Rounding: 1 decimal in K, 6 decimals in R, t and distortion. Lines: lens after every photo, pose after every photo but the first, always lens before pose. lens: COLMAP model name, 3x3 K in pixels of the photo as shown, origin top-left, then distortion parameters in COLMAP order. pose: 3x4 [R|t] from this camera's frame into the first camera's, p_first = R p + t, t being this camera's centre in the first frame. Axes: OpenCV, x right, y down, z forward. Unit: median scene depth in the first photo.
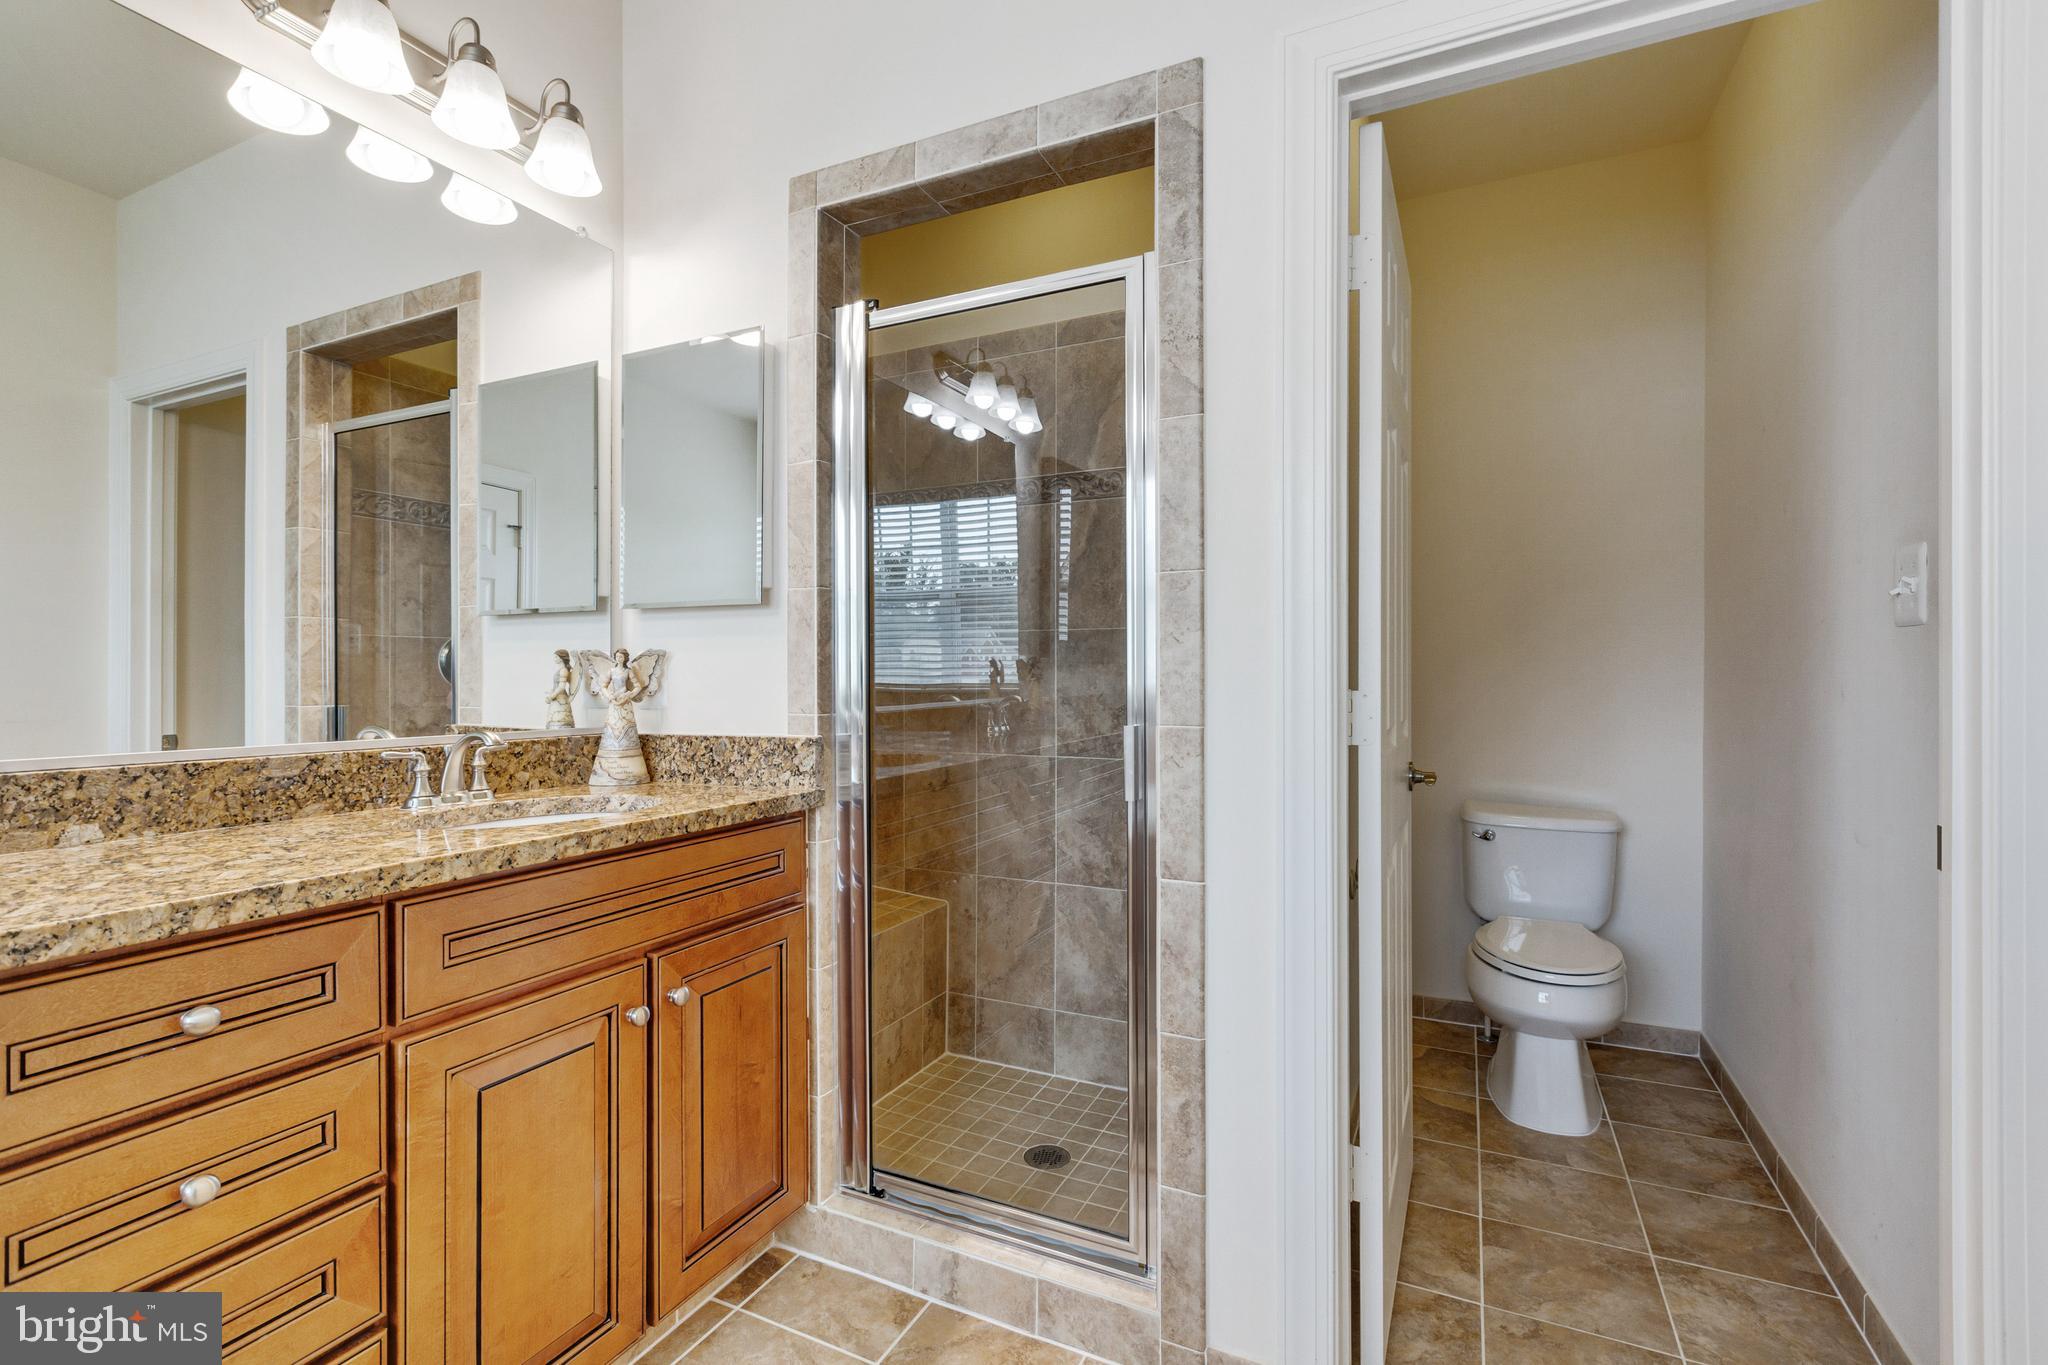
lens RADIAL K [[934.2, 0, 1016.8], [0, 934.2, 677.7], [0, 0, 1]] dist [0.003210, -0.001573]
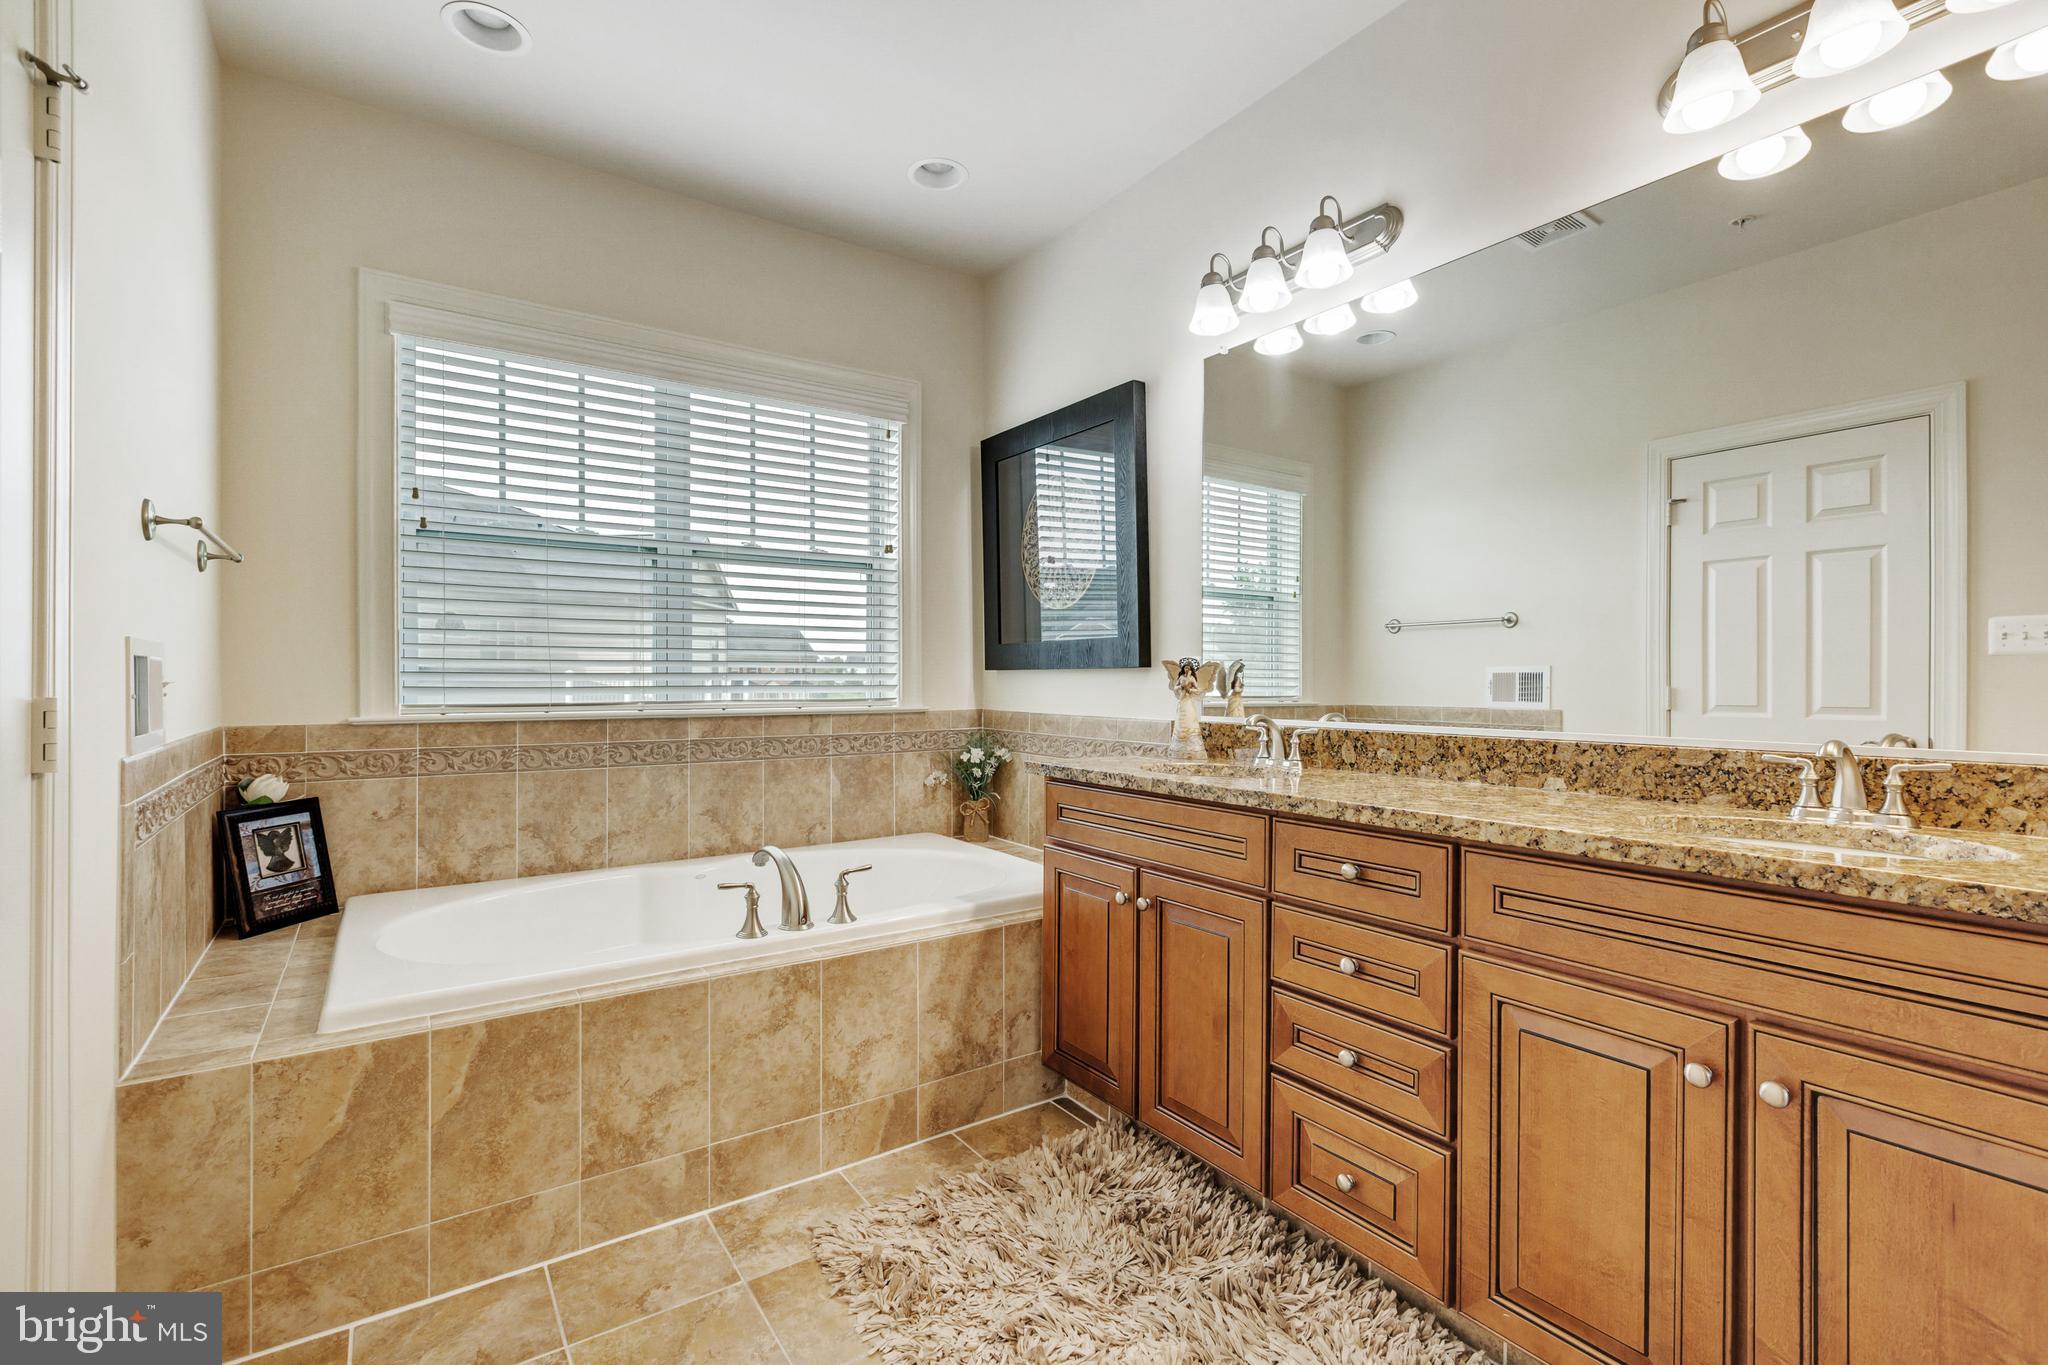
lens RADIAL K [[934.2, 0, 1033.6], [0, 934.2, 679.9], [0, 0, 1]] dist [0.003210, -0.001573]
pose [[-0.496484, -0.000522, -0.868046, 0.686750], [-0.001367, 0.999999, 0.000181, 0.000134], [0.868045, 0.001277, -0.496484, 0.952646]]
